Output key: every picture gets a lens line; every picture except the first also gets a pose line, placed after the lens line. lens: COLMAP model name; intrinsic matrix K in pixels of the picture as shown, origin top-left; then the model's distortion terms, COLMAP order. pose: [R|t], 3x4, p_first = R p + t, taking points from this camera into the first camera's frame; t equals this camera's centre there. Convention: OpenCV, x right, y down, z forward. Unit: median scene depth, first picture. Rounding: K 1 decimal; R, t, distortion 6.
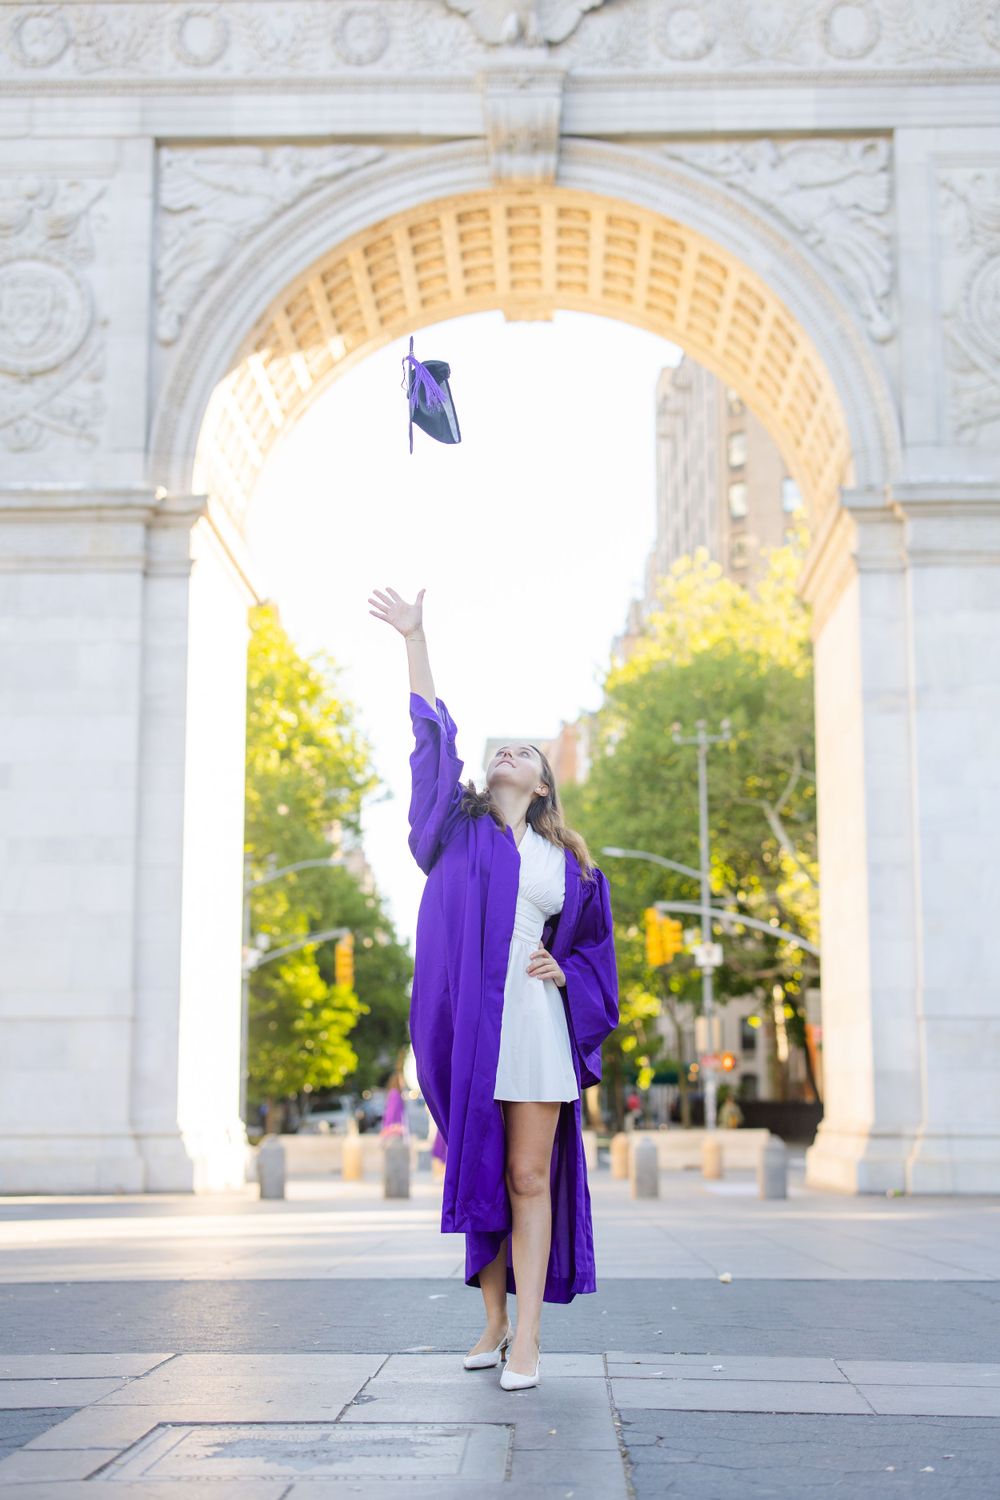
lens RADIAL K [[2127.0, 0, 485.3], [0, 2127.0, 748.9], [0, 0, 1]] dist [0.005354, 0.016606]
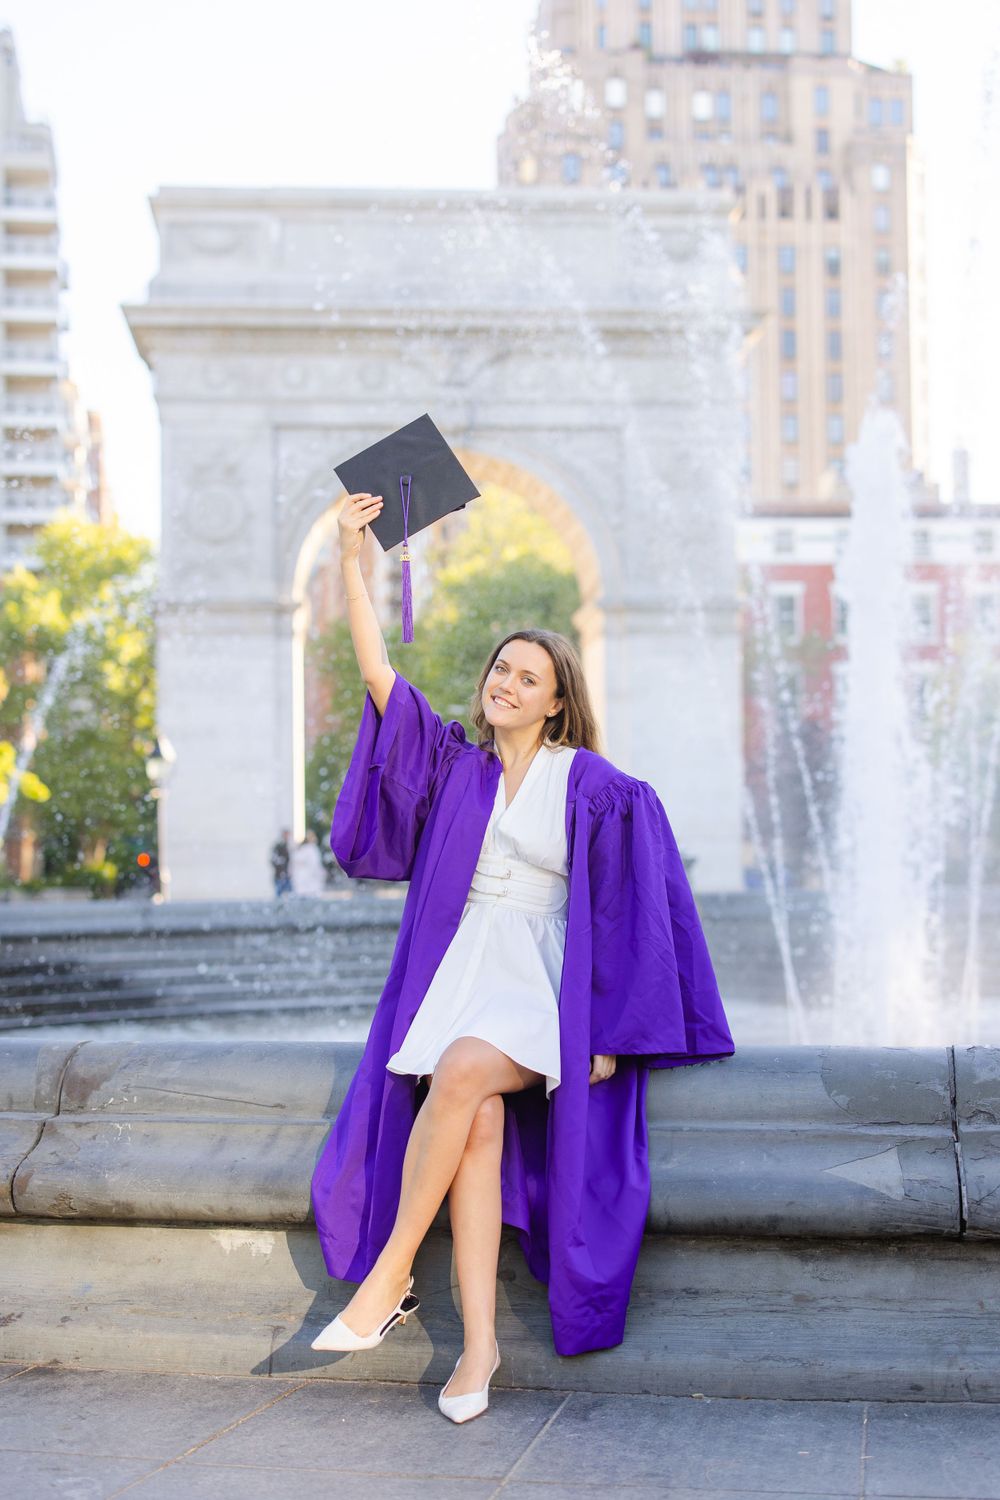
lens RADIAL K [[2249.6, 0, 500.0], [0, 2249.6, 750.0], [0, 0, 1]] dist [0.010268, 0.037398]
pose [[0.993601, -0.006205, 0.112775, -0.185684], [-0.006972, 0.993217, 0.116068, -0.227561], [-0.112730, -0.116112, 0.986818, -1.243009]]
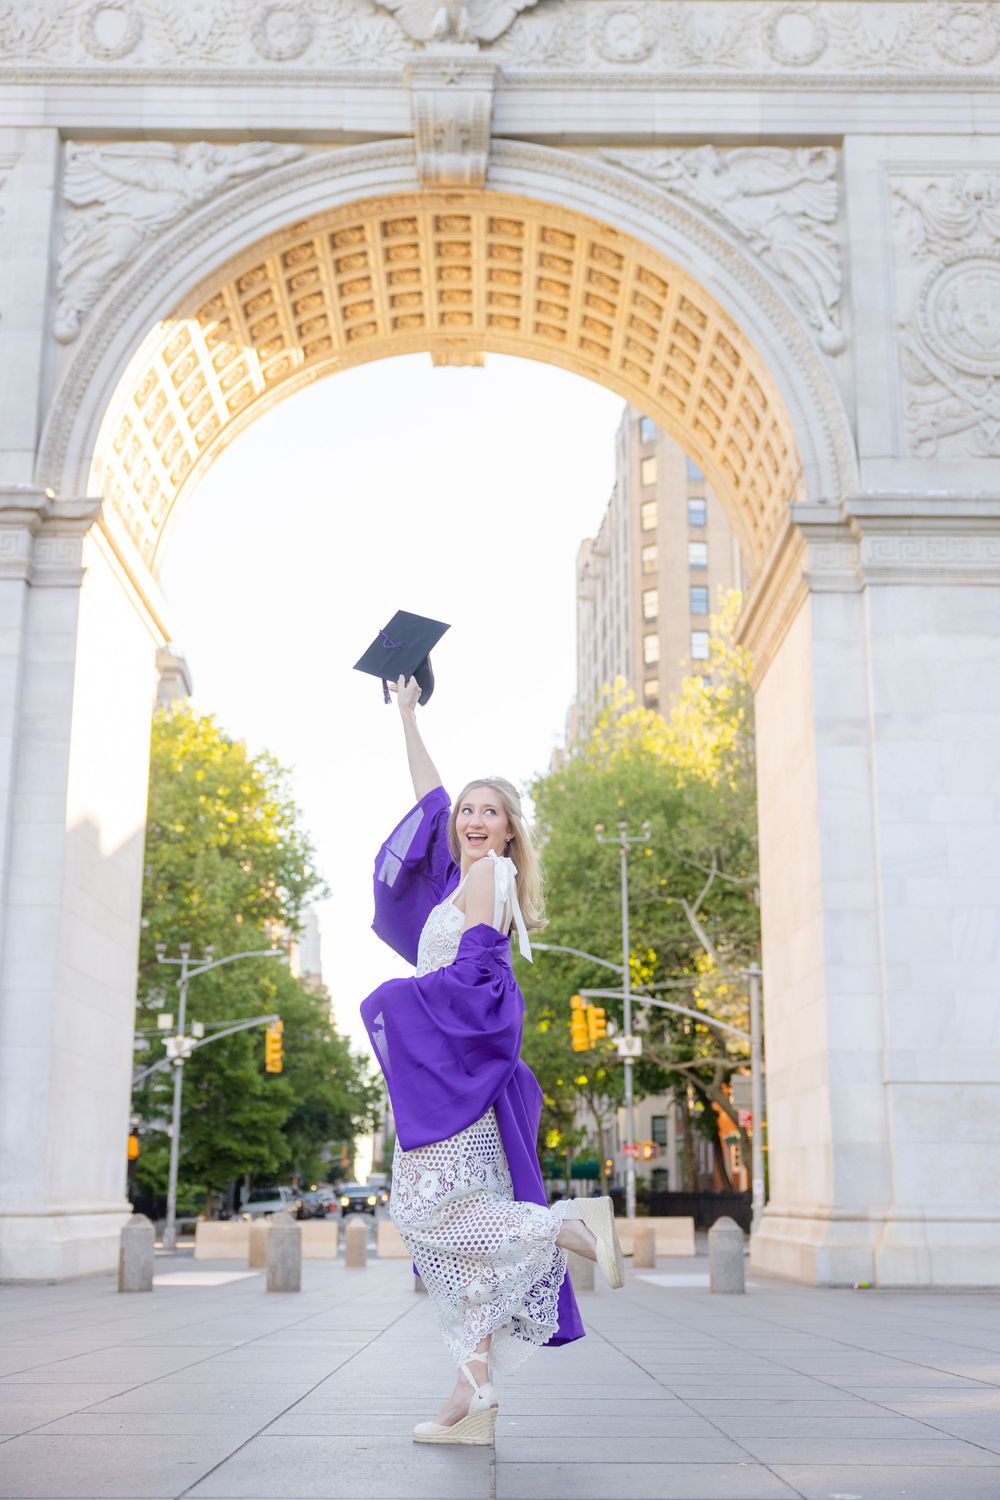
lens RADIAL K [[1802.6, 0, 491.1], [0, 1802.6, 725.2], [0, 0, 1]] dist [-0.015702, 0.038606]
pose [[0.999345, 0.013649, 0.033527, 0.011700], [-0.010504, 0.995680, -0.092250, 0.045353], [-0.034641, 0.091837, 0.995171, 0.228613]]
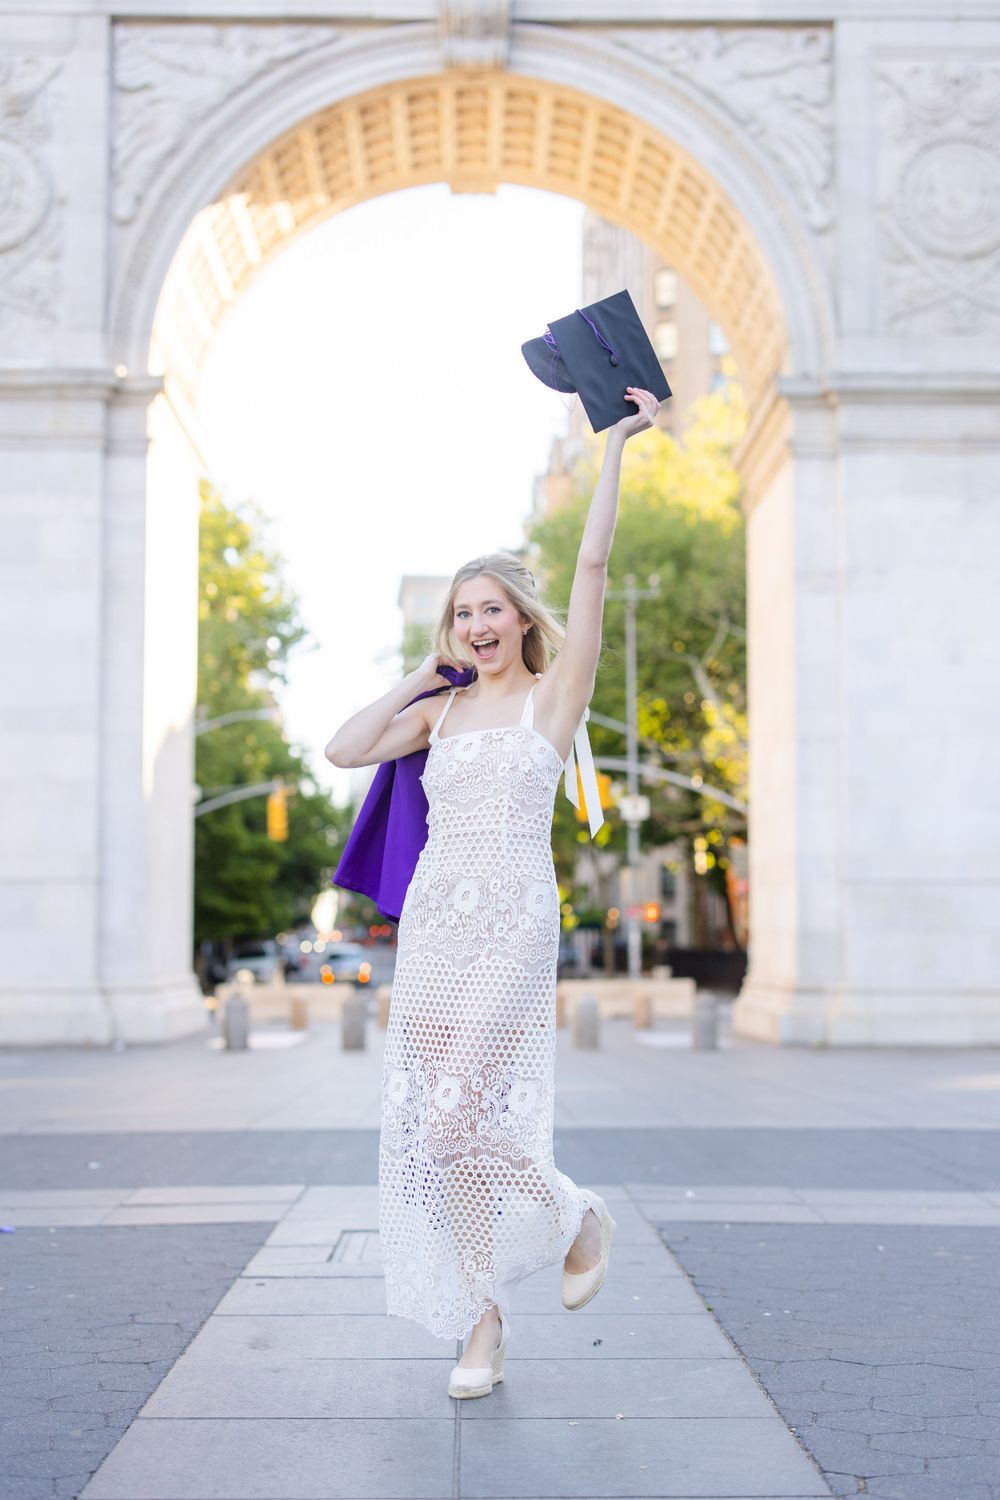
lens RADIAL K [[2192.2, 0, 485.1], [0, 2192.2, 753.5], [0, 0, 1]] dist [-0.000573, 0.055848]
pose [[0.999157, 0.004248, 0.040829, -0.018216], [-0.007417, 0.996944, 0.077772, -0.019694], [-0.040374, -0.078009, 0.996135, -0.073782]]
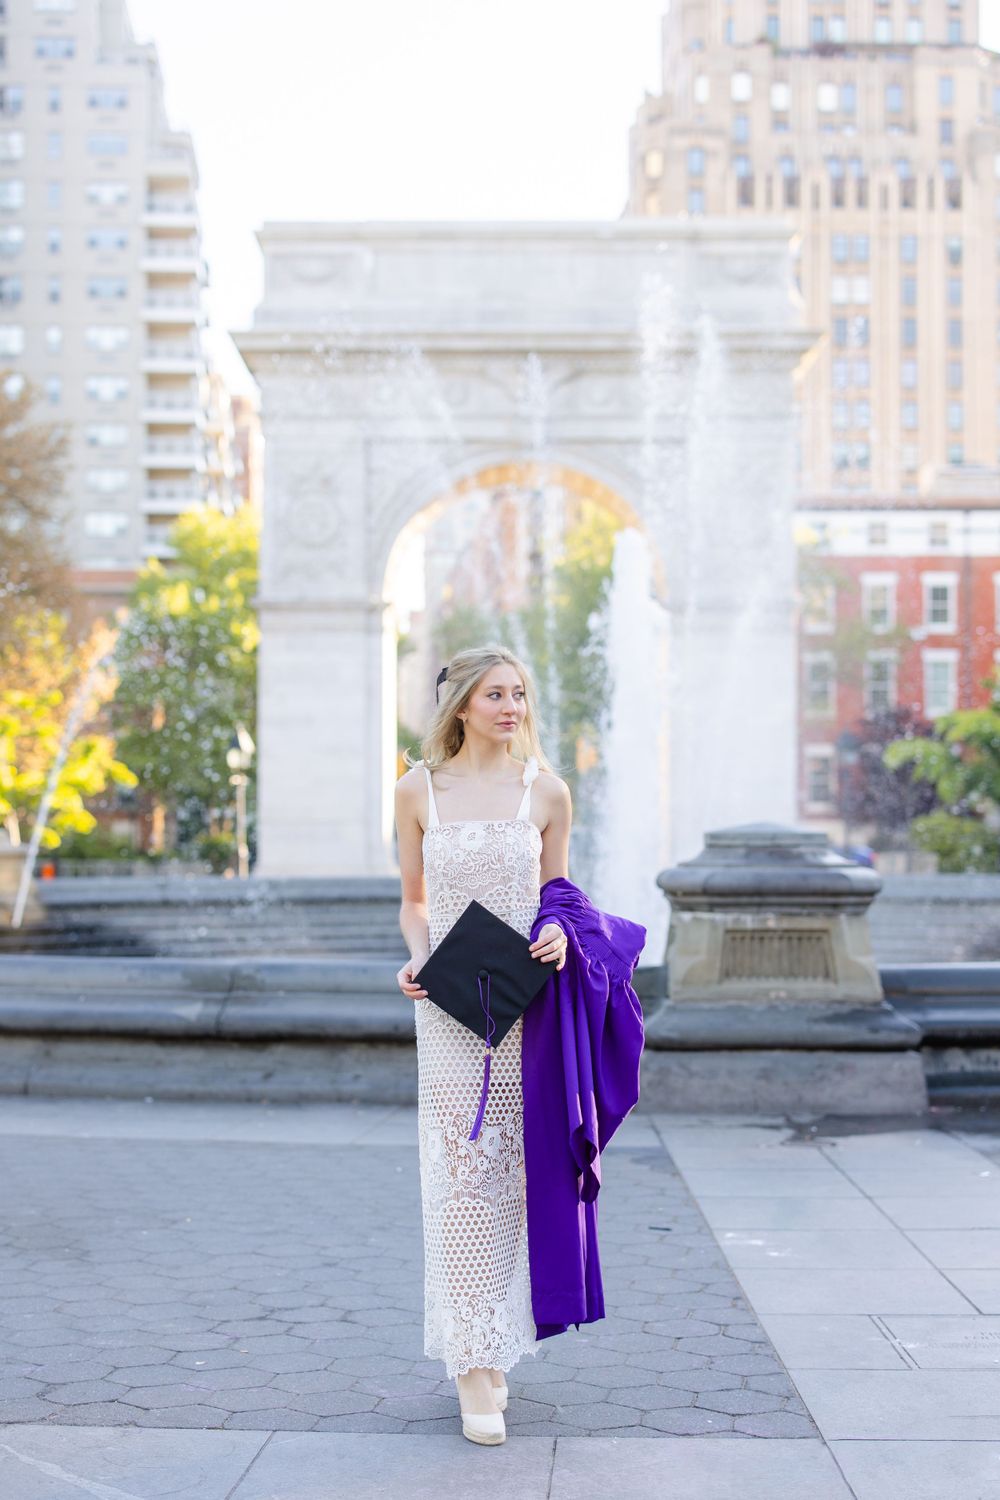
lens RADIAL K [[2255.4, 0, 484.9], [0, 2255.4, 768.9], [0, 0, 1]] dist [0.014502, 0.053926]
pose [[0.999418, -0.000109, 0.034107, -0.110671], [-0.004592, 0.990462, 0.137710, -0.270327], [-0.033797, -0.137787, 0.989885, -1.452638]]
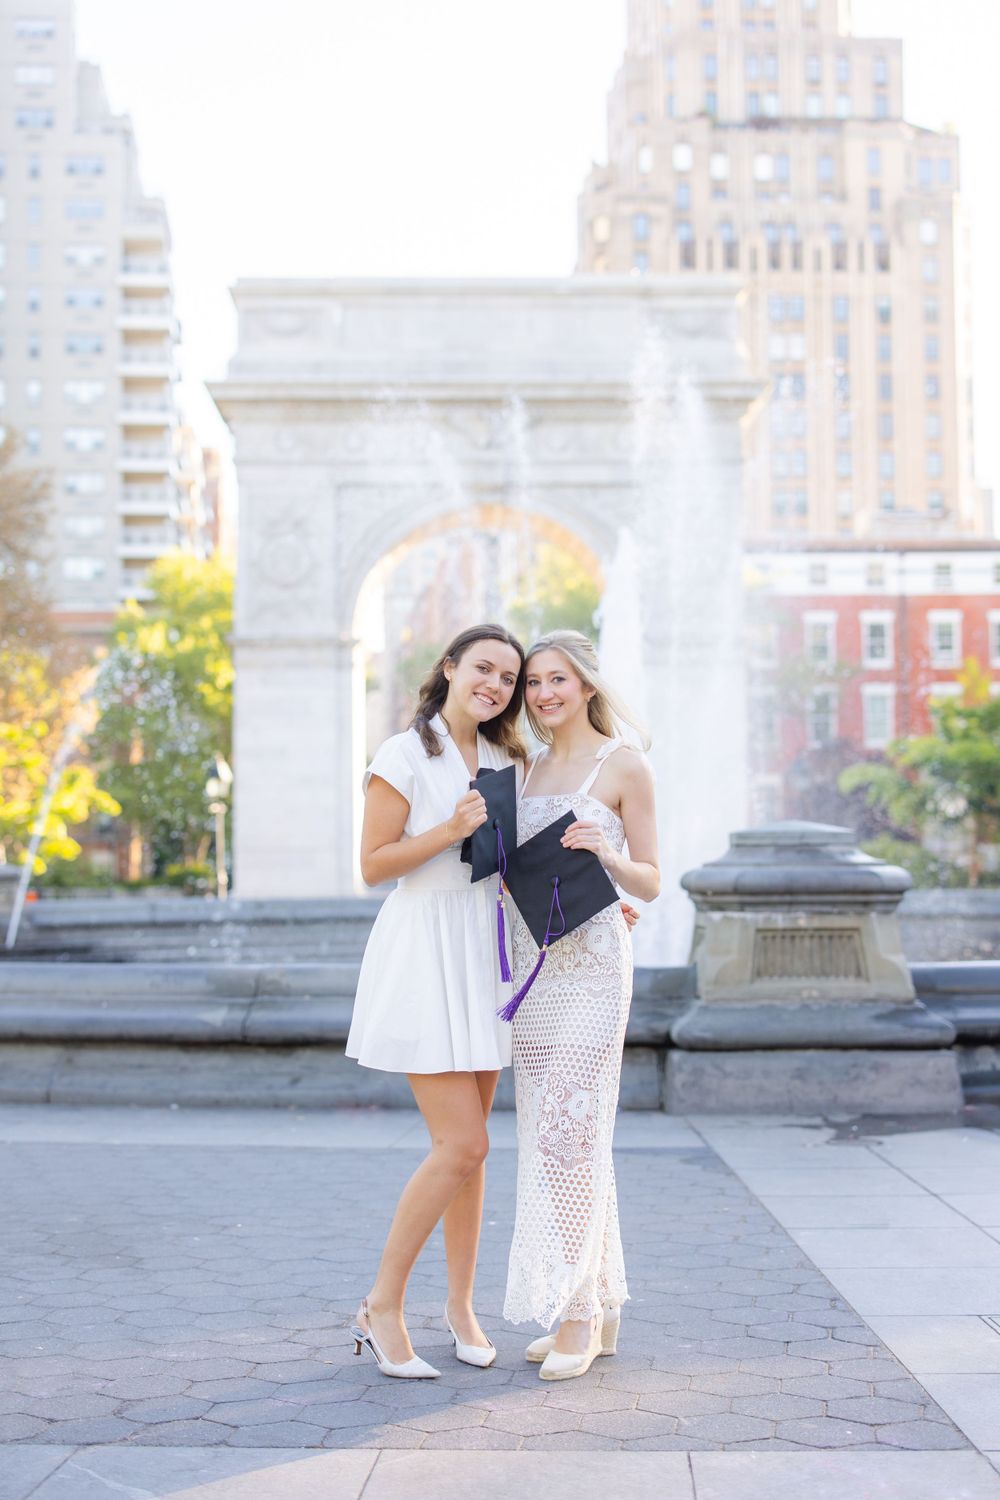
lens RADIAL K [[2136.9, 0, 497.7], [0, 2136.9, 739.1], [0, 0, 1]] dist [0.014660, 0.017697]
pose [[0.998139, -0.004440, 0.060824, -0.121022], [-0.002196, 0.994083, 0.108603, -0.262706], [-0.060947, -0.108534, 0.992223, -1.433477]]
